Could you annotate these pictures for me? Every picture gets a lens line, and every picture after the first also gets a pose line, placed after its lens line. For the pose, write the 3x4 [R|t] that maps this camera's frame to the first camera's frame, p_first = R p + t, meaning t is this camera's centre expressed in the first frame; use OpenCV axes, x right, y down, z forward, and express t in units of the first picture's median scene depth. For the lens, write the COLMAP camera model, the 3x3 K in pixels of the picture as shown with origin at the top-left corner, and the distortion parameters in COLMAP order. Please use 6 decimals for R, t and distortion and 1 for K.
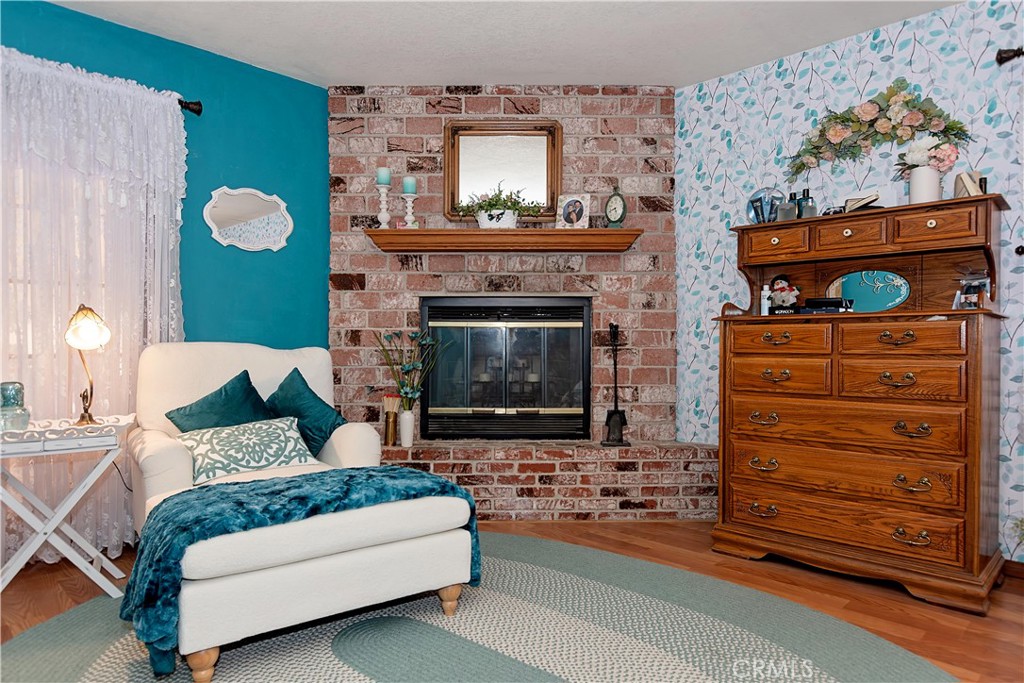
lens RADIAL K [[637.3, 0, 513.0], [0, 637.3, 344.6], [0, 0, 1]] dist [0.000511, 0.001289]
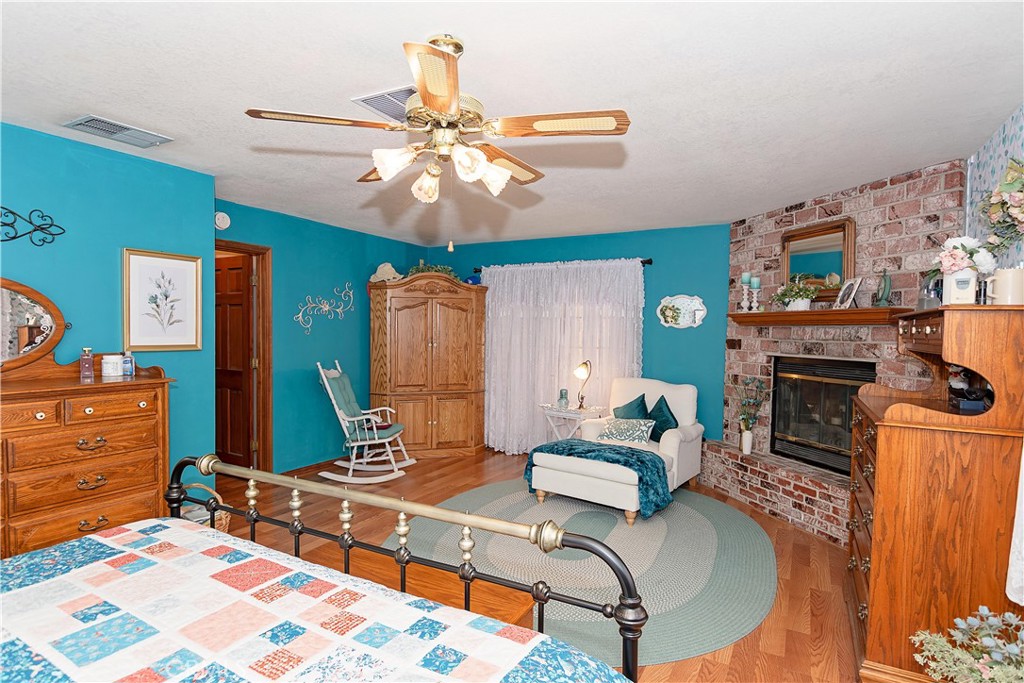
lens RADIAL K [[556.9, 0, 509.4], [0, 556.9, 341.2], [0, 0, 1]] dist [-0.004009, -0.000386]
pose [[0.263338, 0.025203, -0.964374, 0.934986], [-0.016710, 0.999628, 0.021561, -0.126146], [0.964559, 0.010437, 0.263662, 0.087514]]
